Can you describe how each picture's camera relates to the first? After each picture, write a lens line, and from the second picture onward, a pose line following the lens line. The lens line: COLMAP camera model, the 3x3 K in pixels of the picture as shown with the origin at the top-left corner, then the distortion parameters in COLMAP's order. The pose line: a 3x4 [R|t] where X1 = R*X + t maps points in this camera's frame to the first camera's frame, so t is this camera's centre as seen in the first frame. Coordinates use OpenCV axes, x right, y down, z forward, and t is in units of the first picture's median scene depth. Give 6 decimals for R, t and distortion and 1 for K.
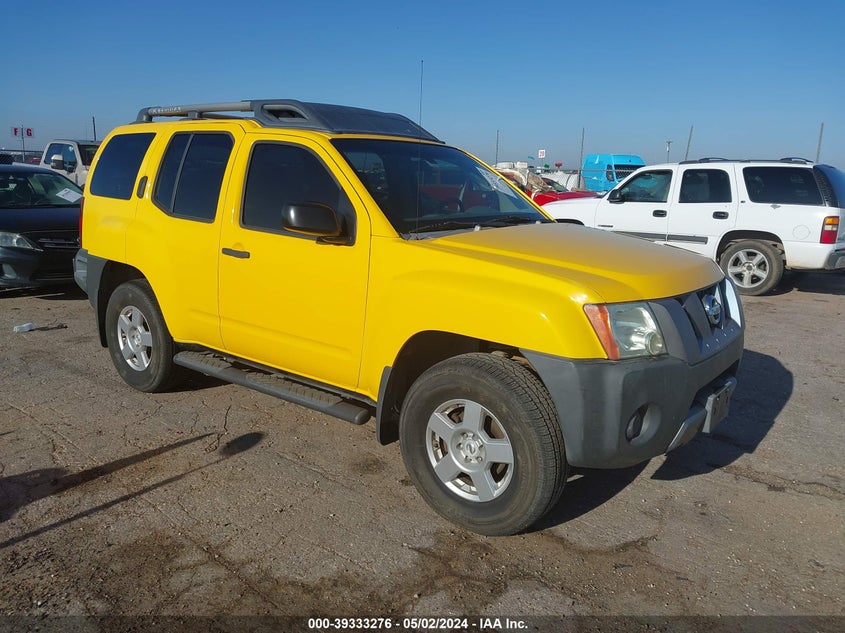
lens RADIAL K [[678.7, 0, 422.5], [0, 678.7, 316.5], [0, 0, 1]] dist [0.030332, 0.000868]
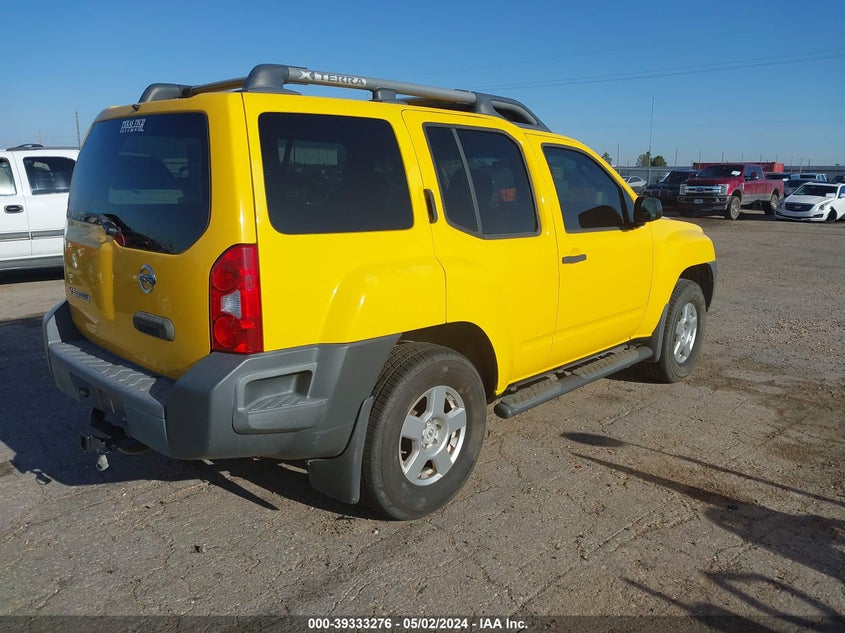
lens RADIAL K [[678.7, 0, 422.5], [0, 678.7, 316.5], [0, 0, 1]] dist [0.030332, 0.000868]
pose [[0.053243, -0.235040, 0.970526, -1.320375], [0.204997, 0.953777, 0.219738, -0.288091], [-0.977313, 0.187256, 0.098964, 1.187932]]
